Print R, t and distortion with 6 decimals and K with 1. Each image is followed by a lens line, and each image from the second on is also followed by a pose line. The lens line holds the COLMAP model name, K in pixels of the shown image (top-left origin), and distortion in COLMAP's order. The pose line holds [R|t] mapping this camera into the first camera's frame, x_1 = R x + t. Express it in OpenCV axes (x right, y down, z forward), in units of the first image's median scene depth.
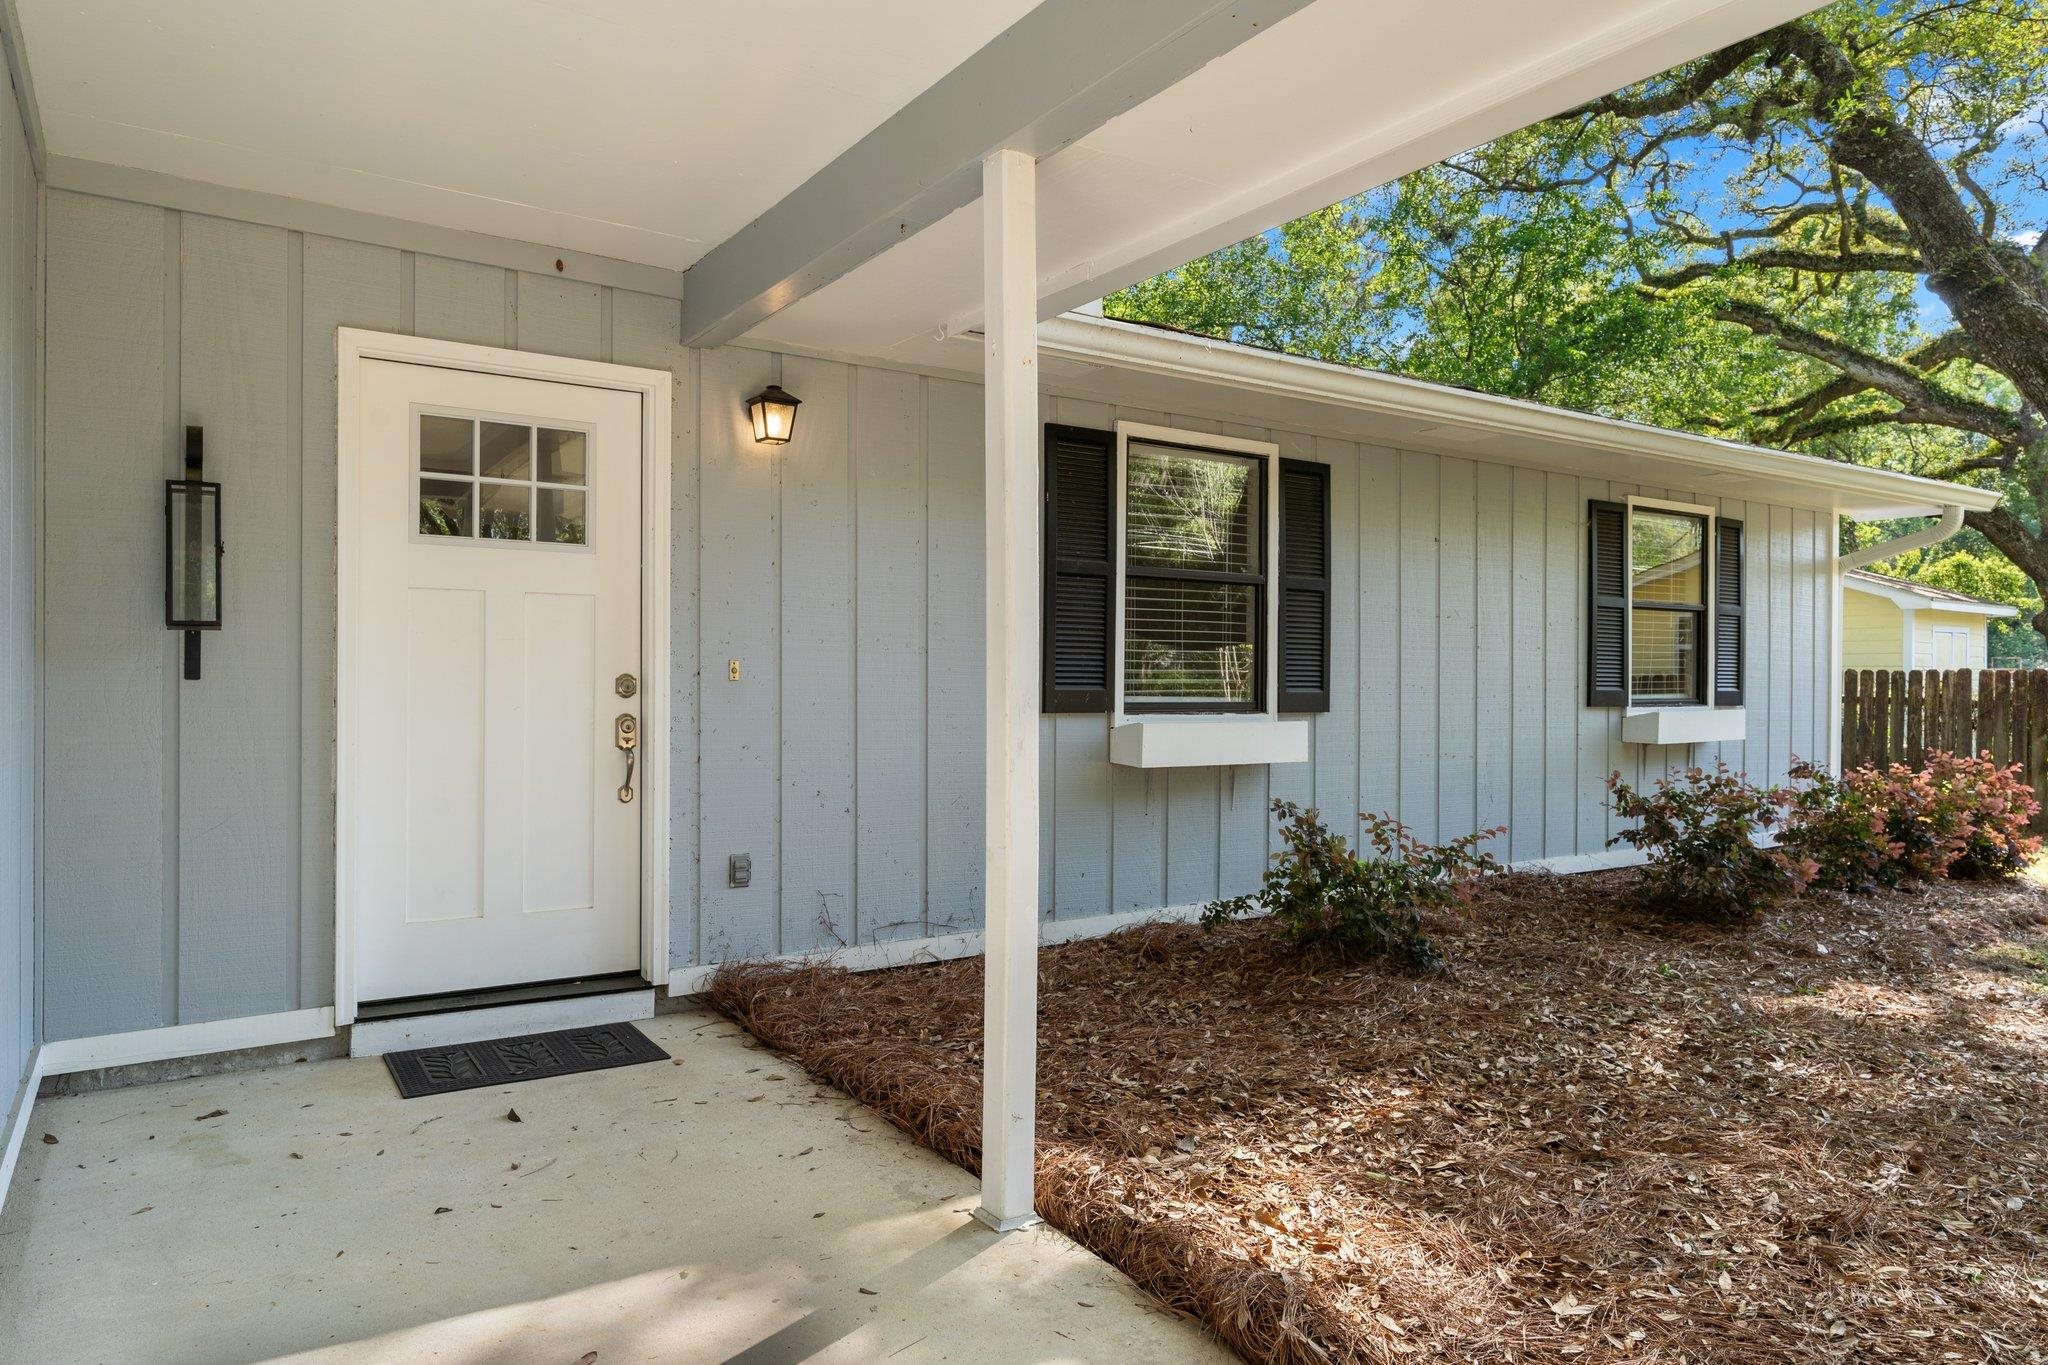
lens RADIAL K [[1294.1, 0, 1019.4], [0, 1294.1, 685.8], [0, 0, 1]] dist [0.000284, 0.000390]
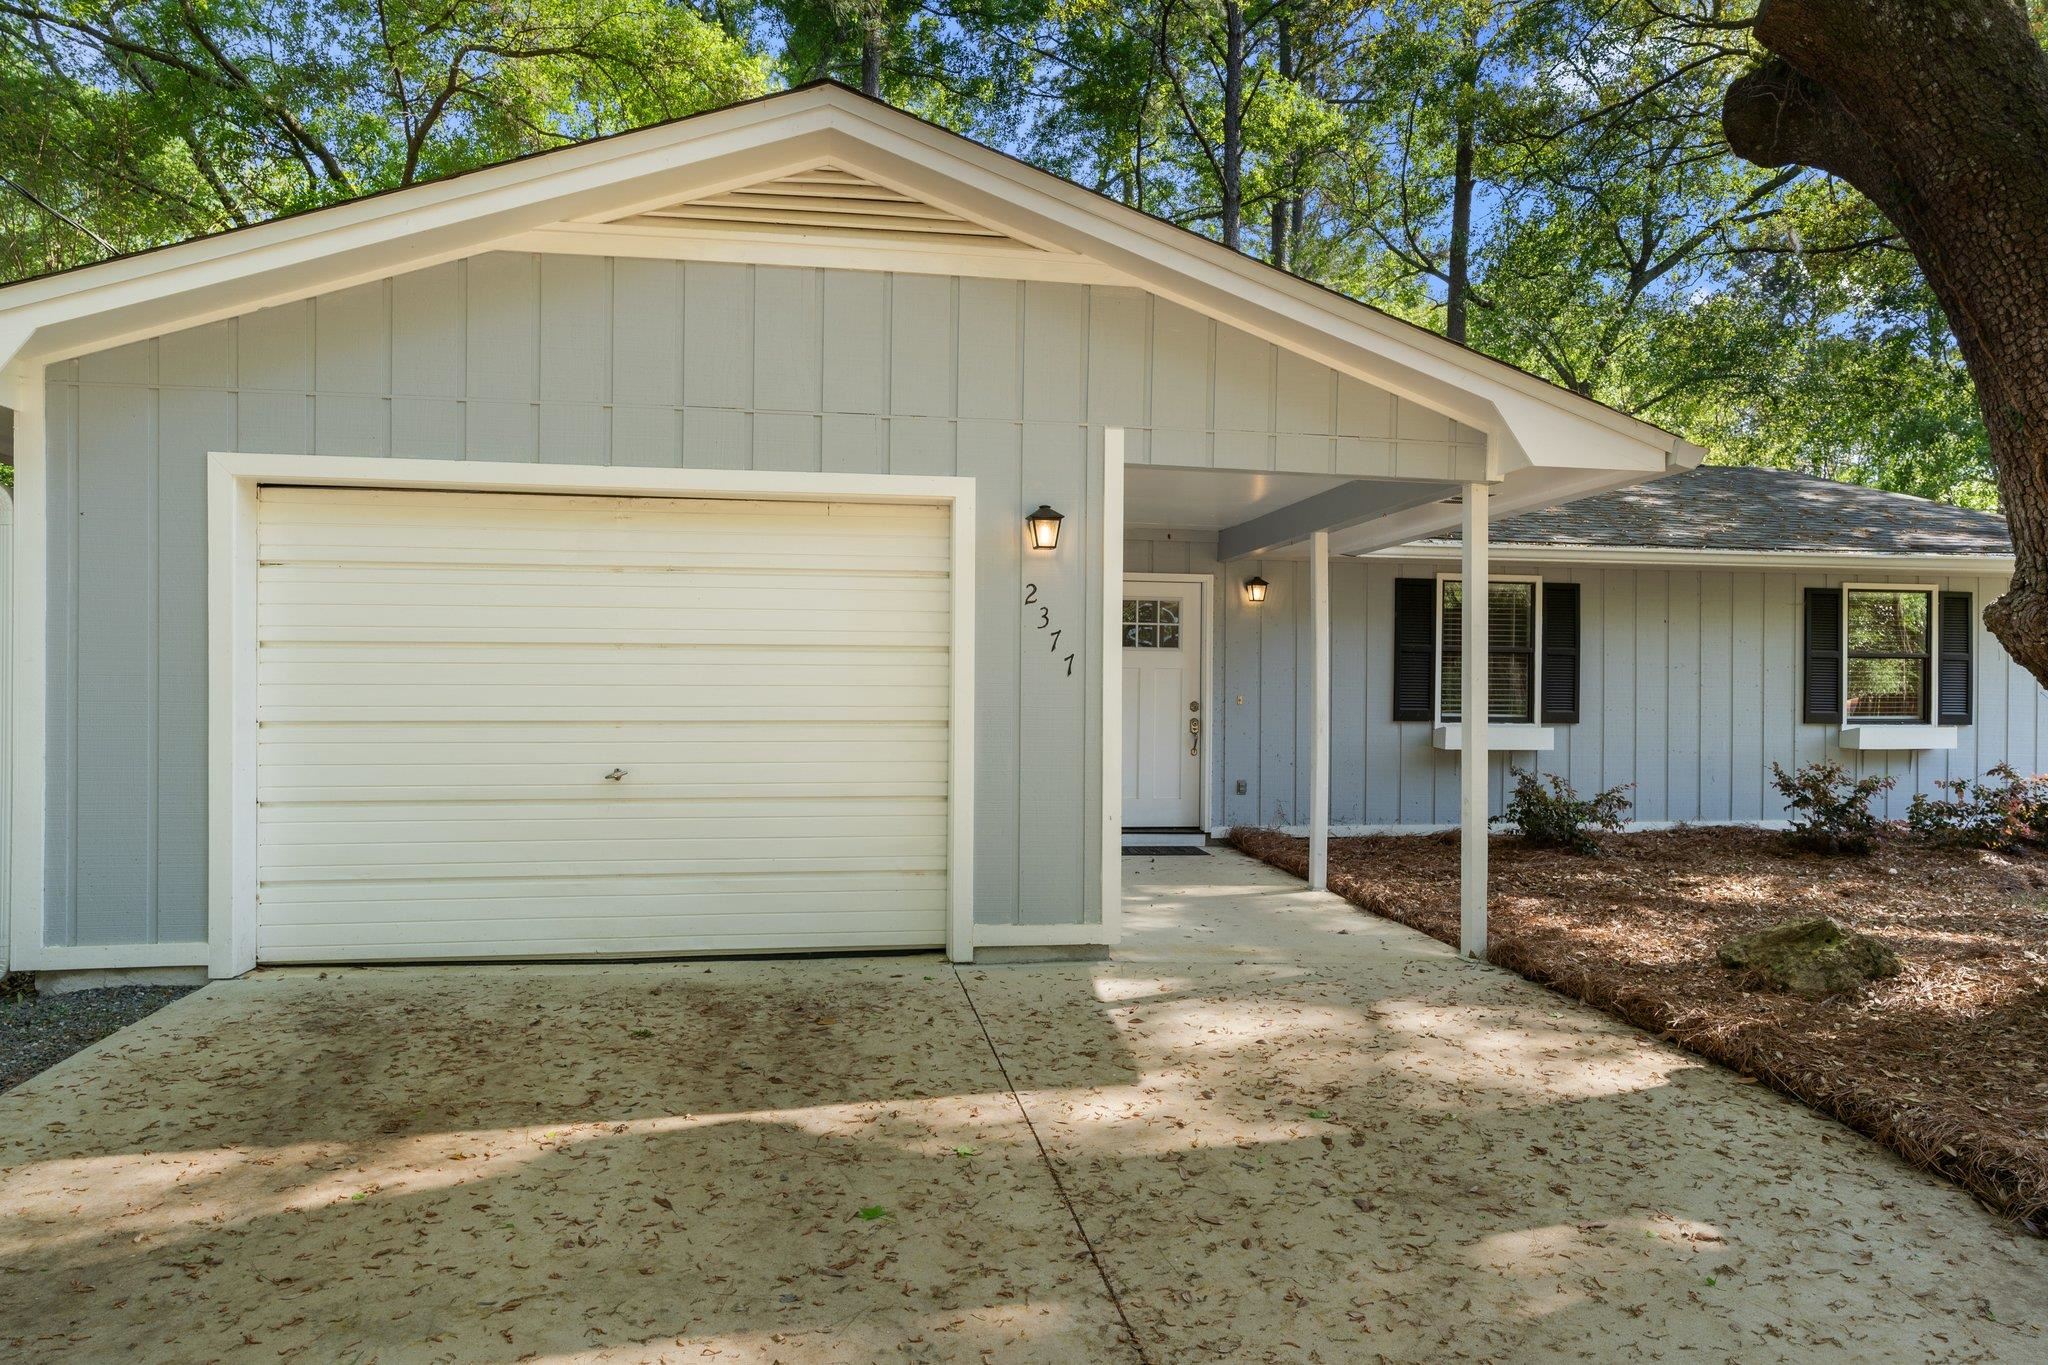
lens RADIAL K [[1218.7, 0, 1013.7], [0, 1218.7, 685.6], [0, 0, 1]] dist [0.002843, -0.000122]
pose [[0.900468, 0.001657, -0.434919, 0.340922], [-0.006075, 0.999943, -0.008770, -0.015381], [0.434879, 0.010539, 0.900427, -1.066750]]
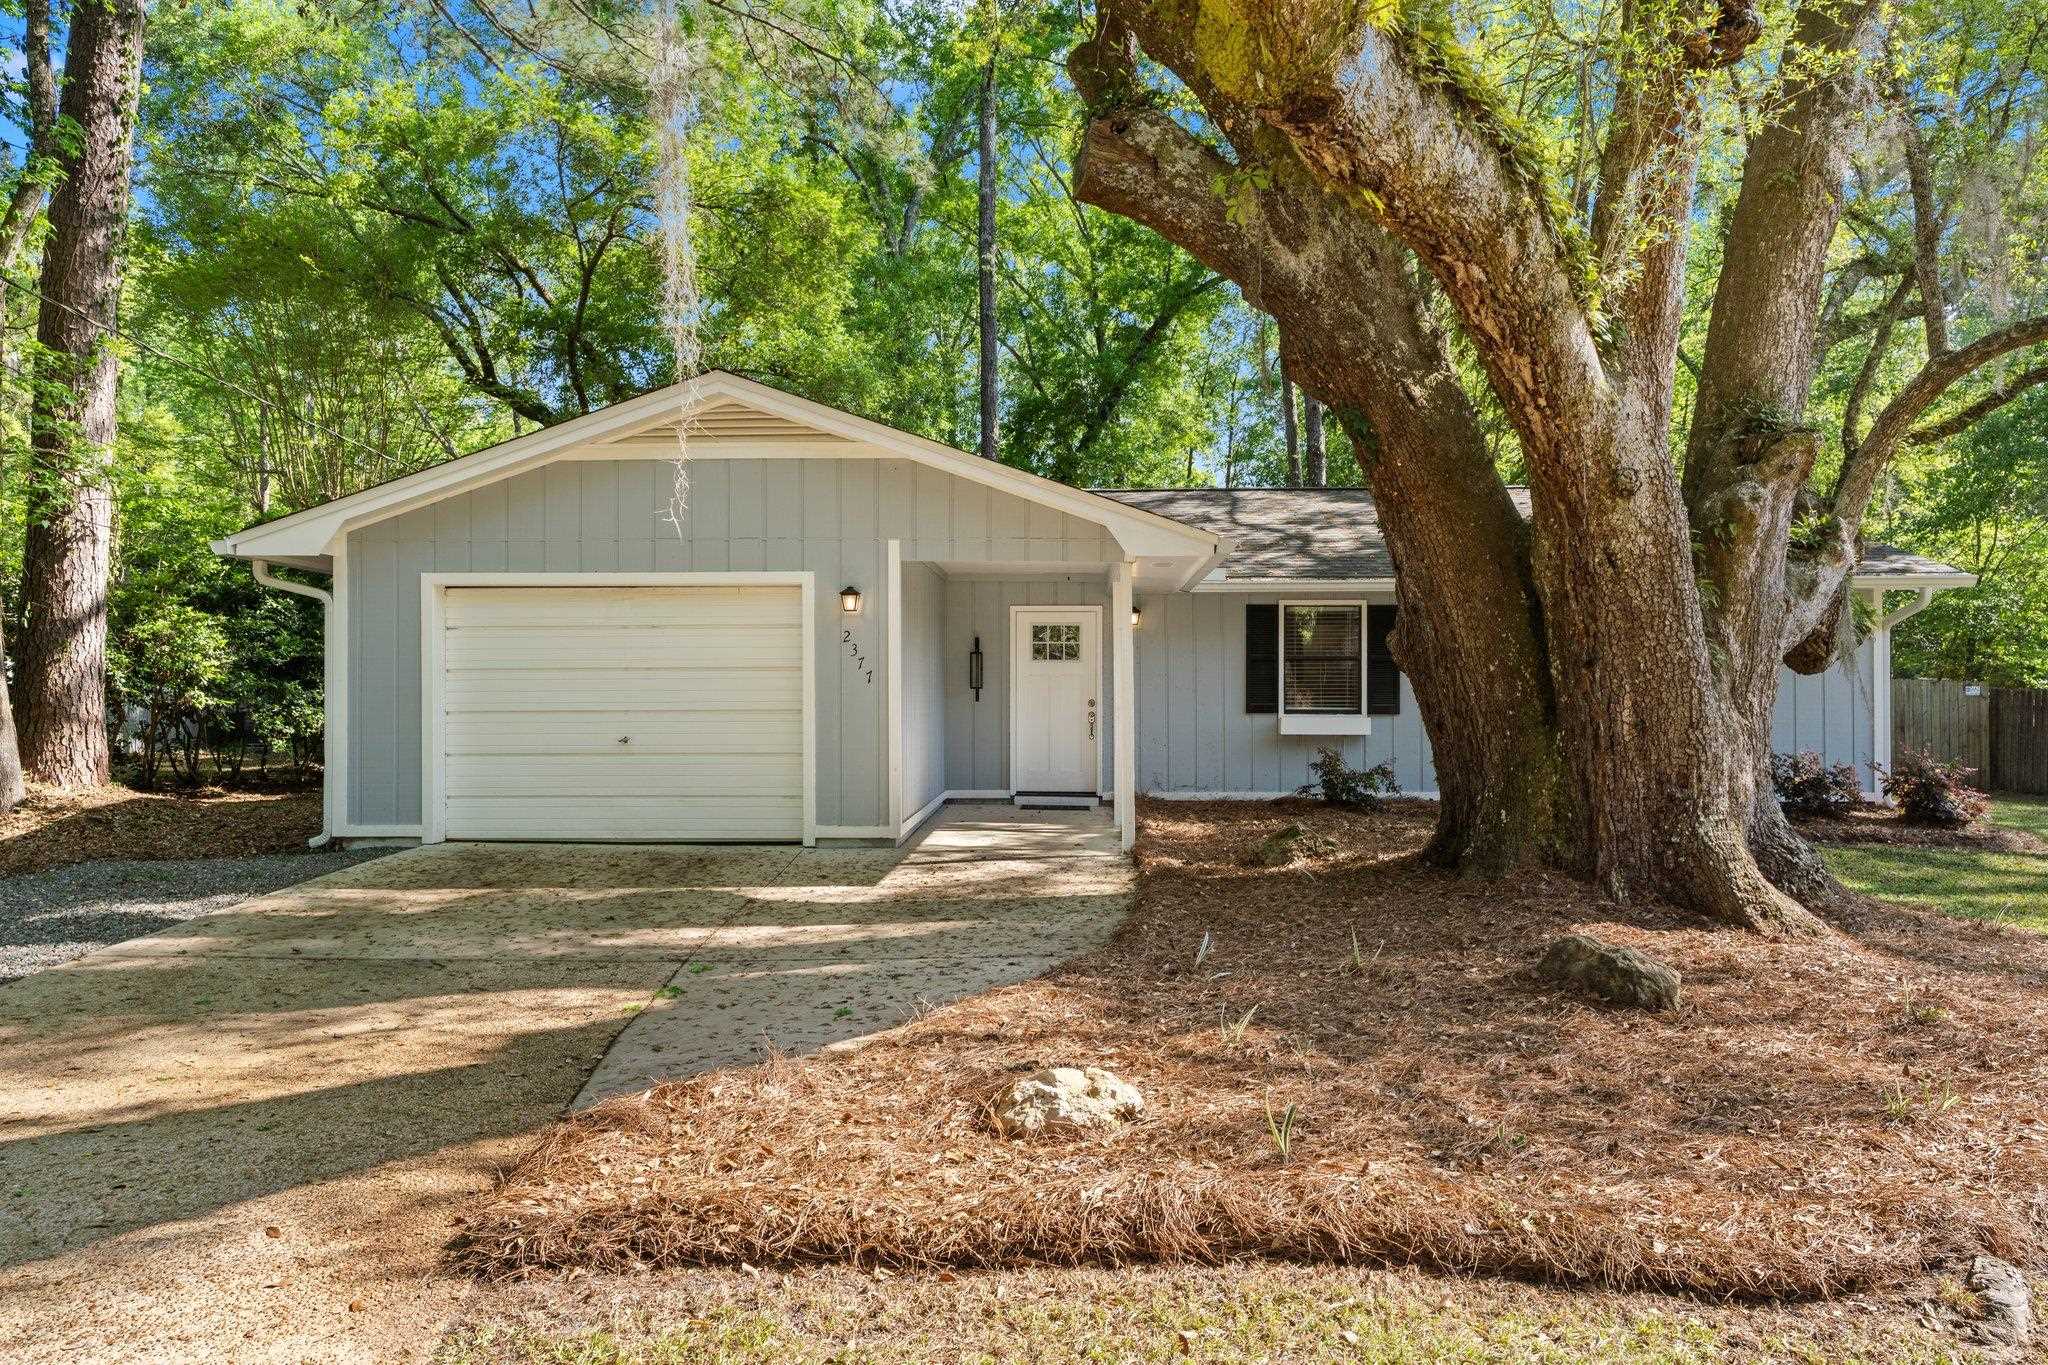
lens RADIAL K [[1338.2, 0, 1012.9], [0, 1338.2, 668.5], [0, 0, 1]] dist [0.011525, -0.000427]
pose [[0.798878, -0.012835, -0.601356, 1.409863], [-0.000428, 0.999760, -0.021907, -0.011483], [0.601493, 0.017759, 0.798680, -1.625643]]
